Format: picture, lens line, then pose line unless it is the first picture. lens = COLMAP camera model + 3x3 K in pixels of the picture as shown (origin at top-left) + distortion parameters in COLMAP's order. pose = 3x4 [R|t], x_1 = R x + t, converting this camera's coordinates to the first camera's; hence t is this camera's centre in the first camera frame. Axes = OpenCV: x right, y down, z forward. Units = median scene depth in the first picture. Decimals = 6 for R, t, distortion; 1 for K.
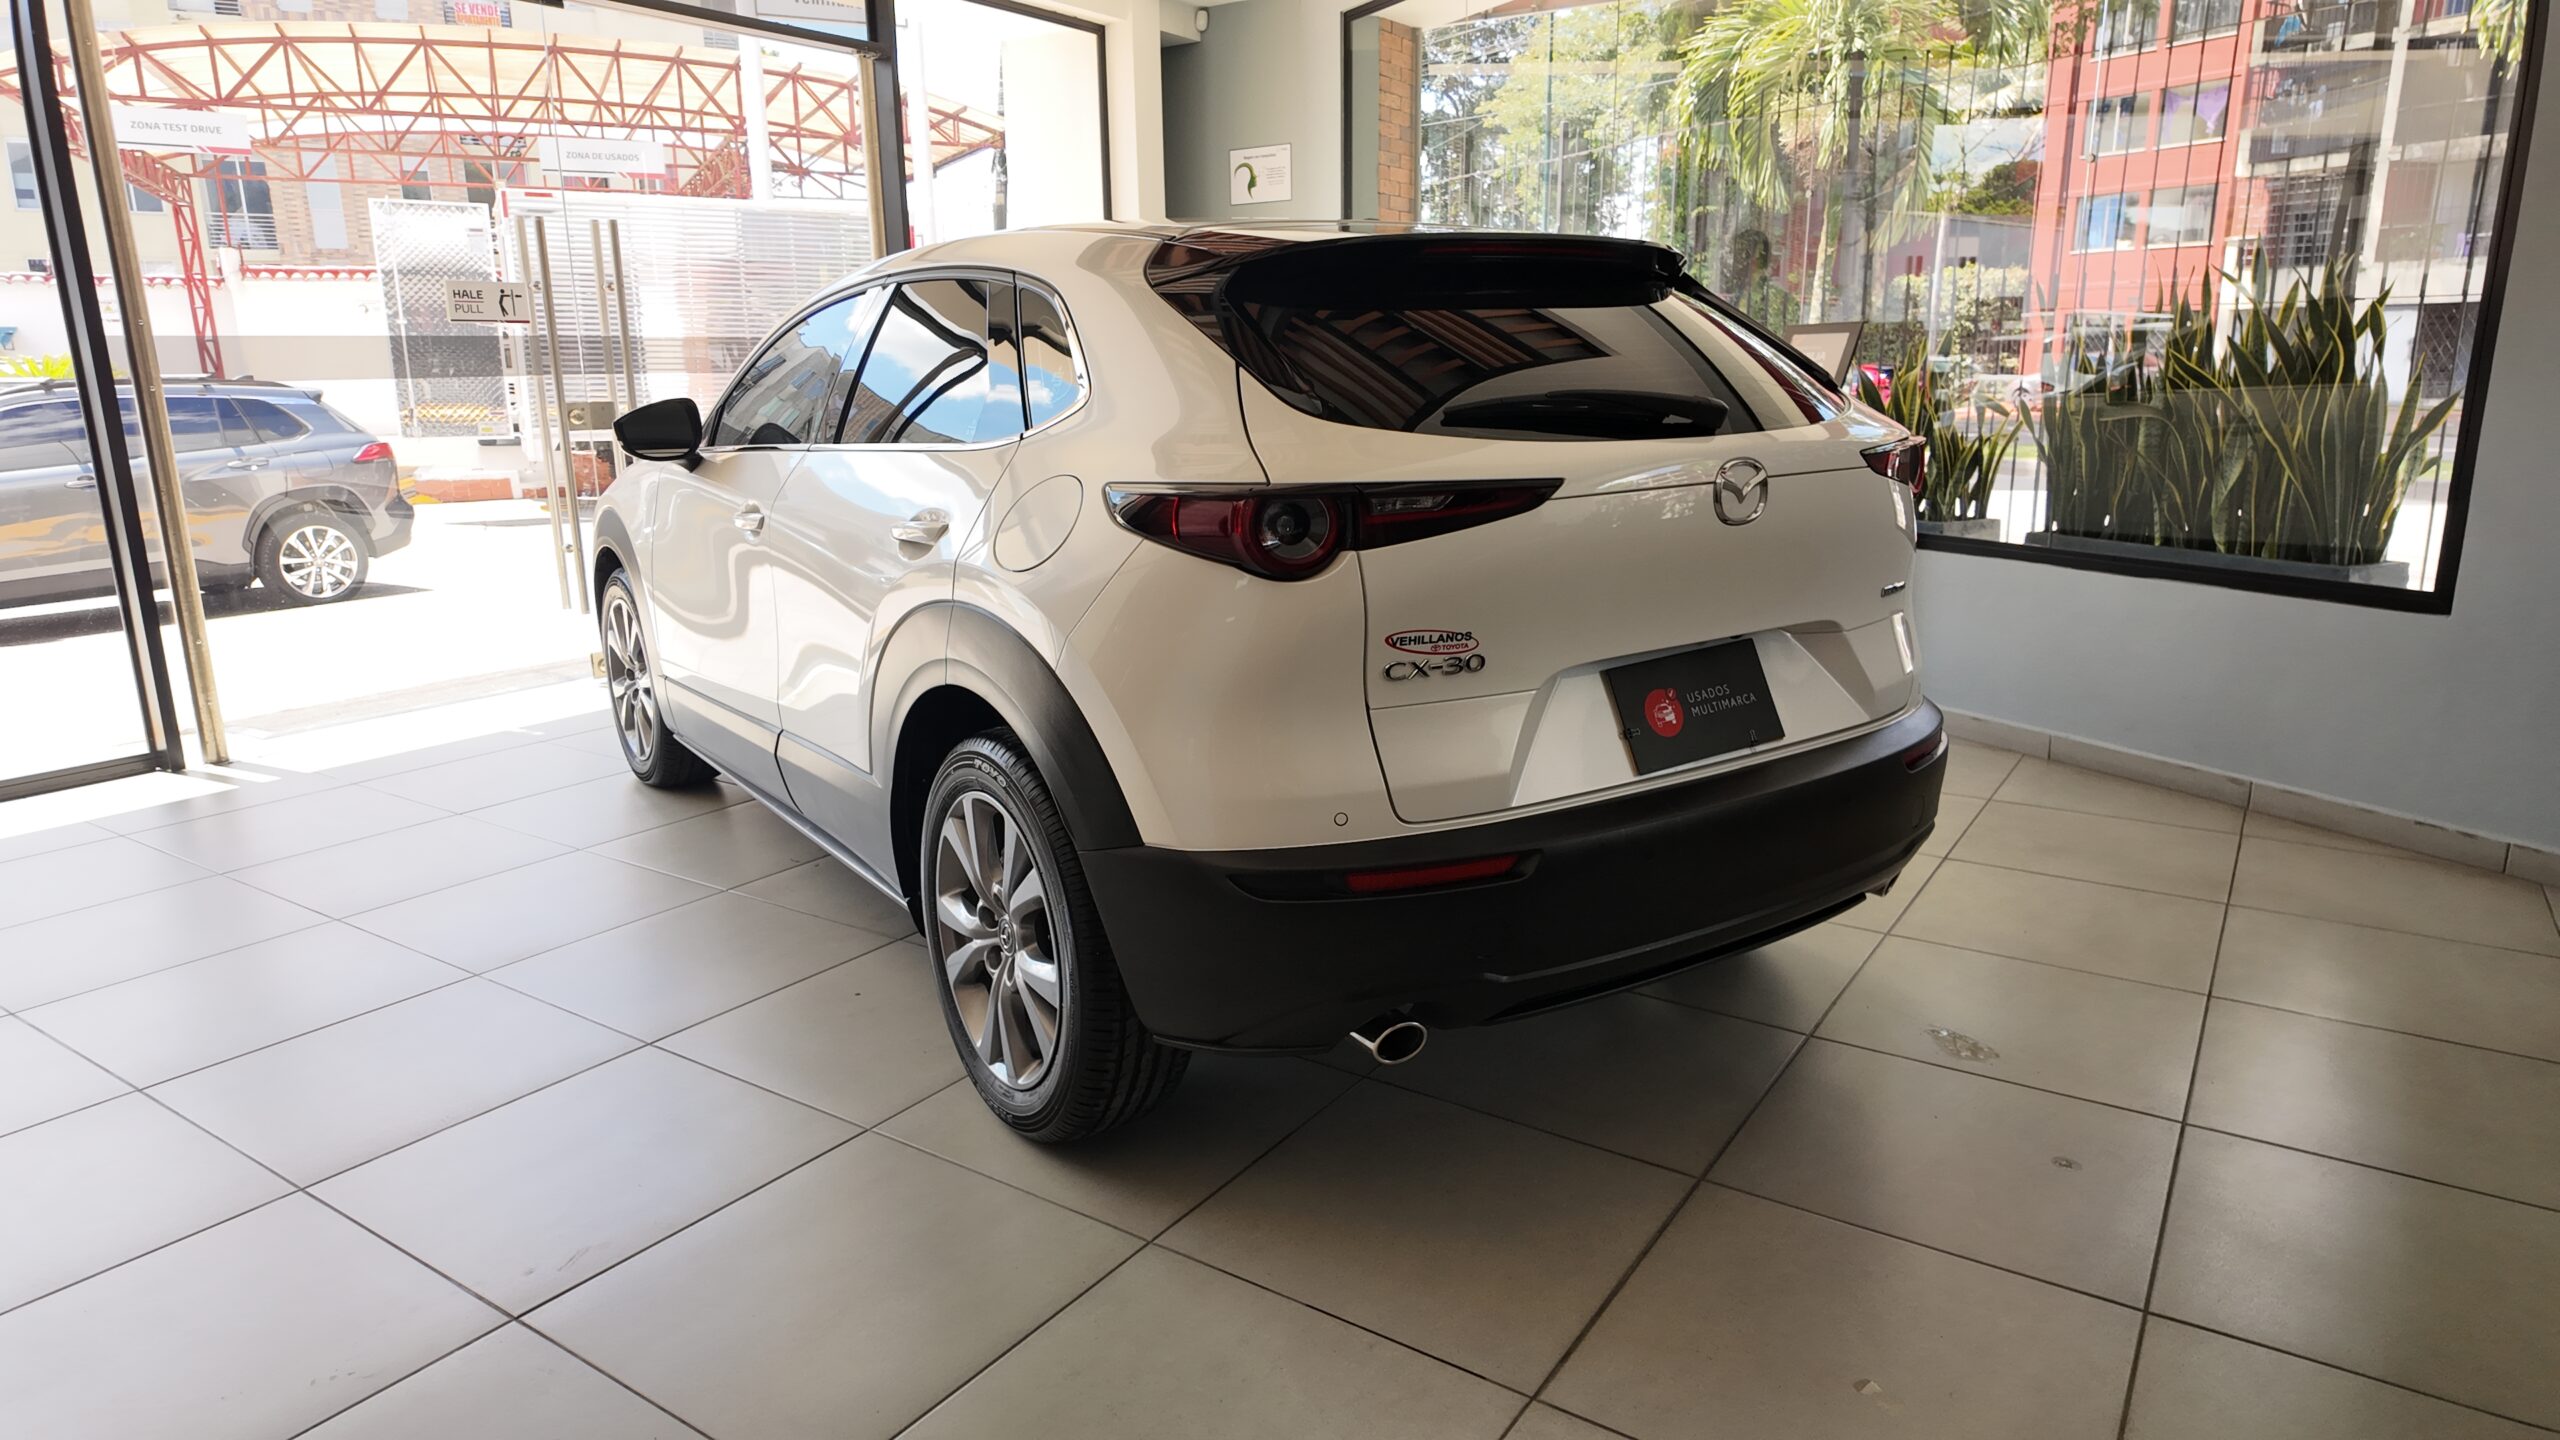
lens RADIAL K [[1494.5, 0, 1265.1], [0, 1494.5, 721.0], [0, 0, 1]] dist [0.034229, -0.018103]
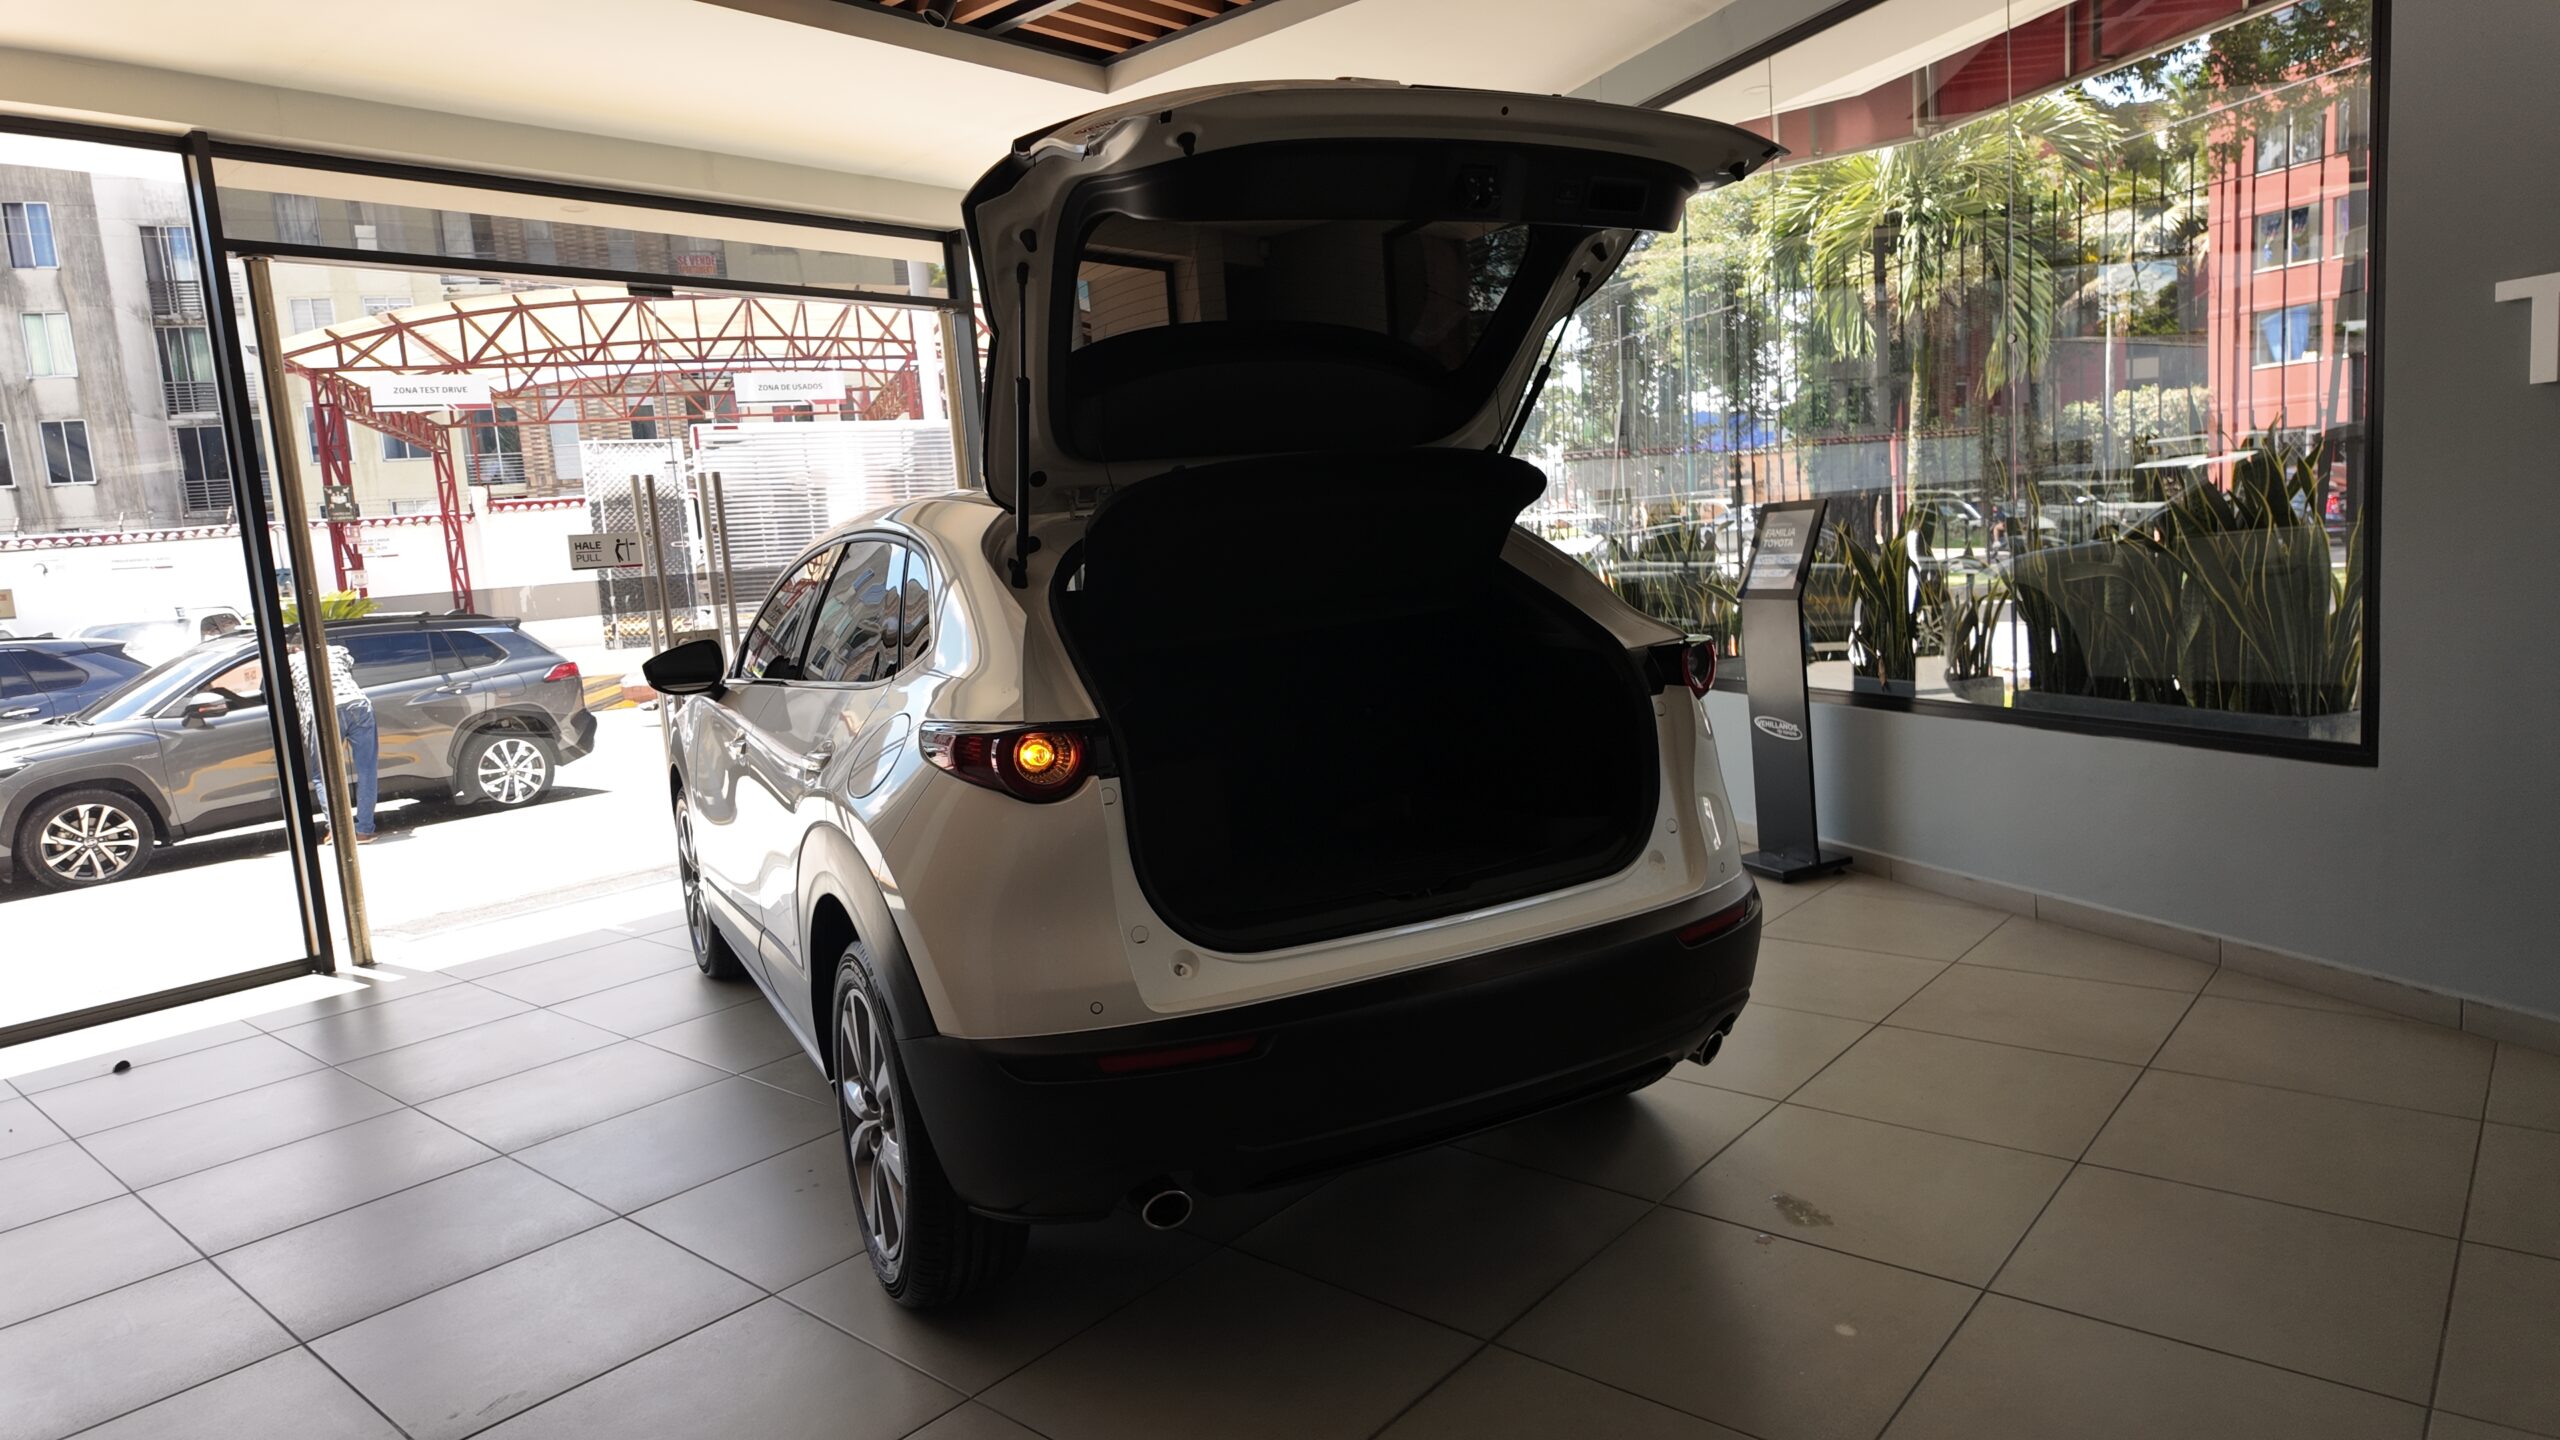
lens RADIAL K [[1494.5, 0, 1262.3], [0, 1494.5, 723.9], [0, 0, 1]] dist [0.034229, -0.018103]
pose [[0.991805, -0.043799, -0.120016, 0.118710], [0.030801, 0.993664, -0.108085, -0.008988], [0.123990, 0.103503, 0.986871, -0.050134]]
